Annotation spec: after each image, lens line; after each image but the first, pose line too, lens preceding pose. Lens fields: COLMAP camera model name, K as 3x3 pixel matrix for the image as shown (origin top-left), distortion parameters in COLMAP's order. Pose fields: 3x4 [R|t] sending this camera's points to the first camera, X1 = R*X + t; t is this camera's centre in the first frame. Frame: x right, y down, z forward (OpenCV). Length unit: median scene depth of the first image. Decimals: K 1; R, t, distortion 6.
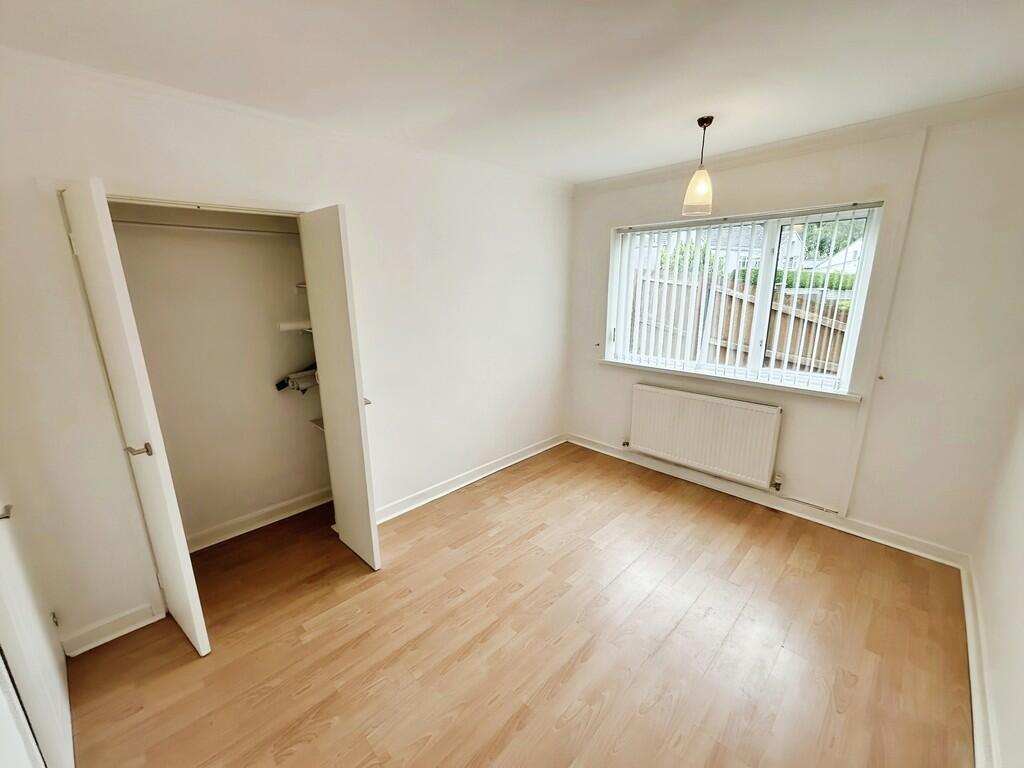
lens RADIAL K [[412.3, 0, 514.0], [0, 412.3, 388.6], [0, 0, 1]] dist [0.002054, -0.000035]
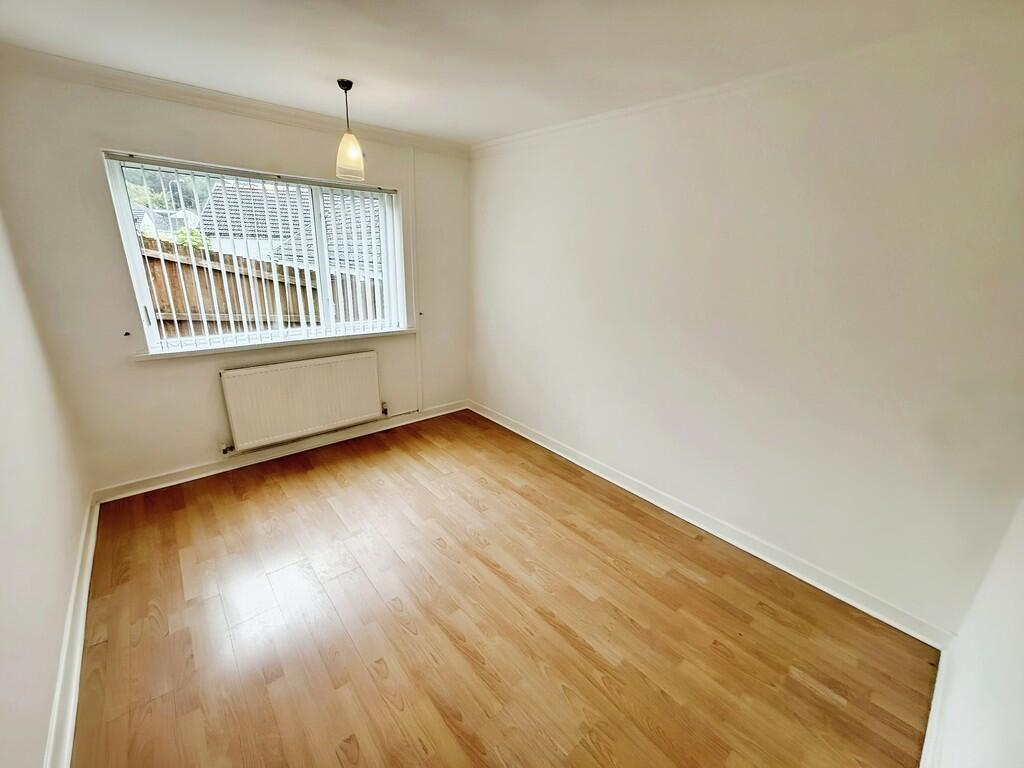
lens RADIAL K [[412.3, 0, 507.5], [0, 412.3, 390.2], [0, 0, 1]] dist [0.002054, -0.000035]
pose [[0.070379, -0.307532, 0.948931, -0.554272], [0.216772, 0.933272, 0.286380, -0.113570], [-0.973682, 0.185547, 0.132347, 0.480784]]
